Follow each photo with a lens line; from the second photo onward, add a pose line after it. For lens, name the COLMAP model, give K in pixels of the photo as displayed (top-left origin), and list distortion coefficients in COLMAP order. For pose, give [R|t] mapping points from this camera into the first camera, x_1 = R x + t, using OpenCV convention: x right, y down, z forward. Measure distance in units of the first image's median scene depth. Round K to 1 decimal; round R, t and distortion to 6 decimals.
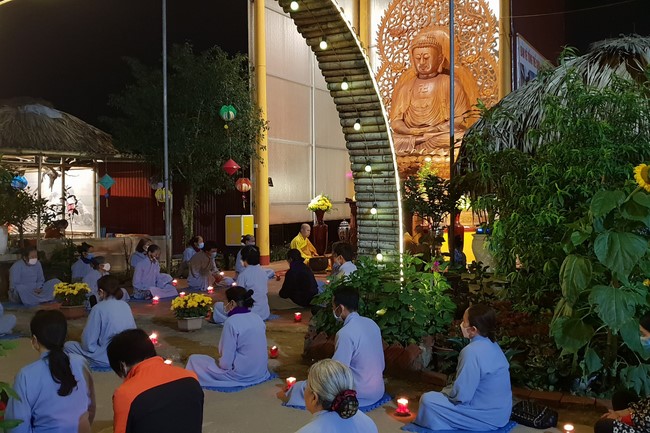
lens RADIAL K [[697.0, 0, 337.7], [0, 697.0, 217.8], [0, 0, 1]] dist [0.212912, -0.684285]
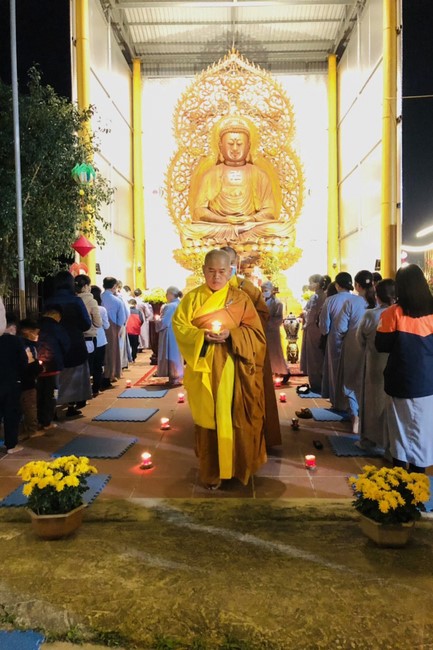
lens RADIAL K [[541.1, 0, 220.5], [0, 541.1, 335.9], [0, 0, 1]] dist [0.005864, -0.000869]
pose [[0.902643, -0.030683, 0.429295, -0.221344], [0.006936, 0.998363, 0.056771, -0.006291], [-0.430334, -0.048267, 0.901378, 0.321982]]
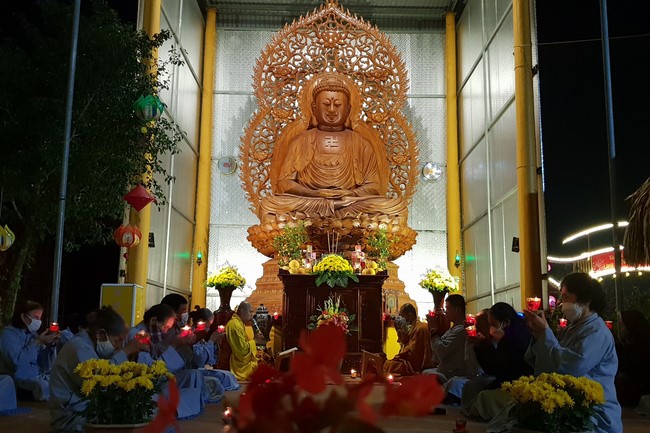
lens RADIAL K [[735.5, 0, 325.7], [0, 735.5, 213.7], [0, 0, 1]] dist [0.298057, -1.037601]
pose [[0.884331, 0.103868, 0.455159, -0.242217], [-0.016646, 0.981332, -0.191600, 0.048419], [-0.466563, 0.161862, 0.869552, 0.306887]]
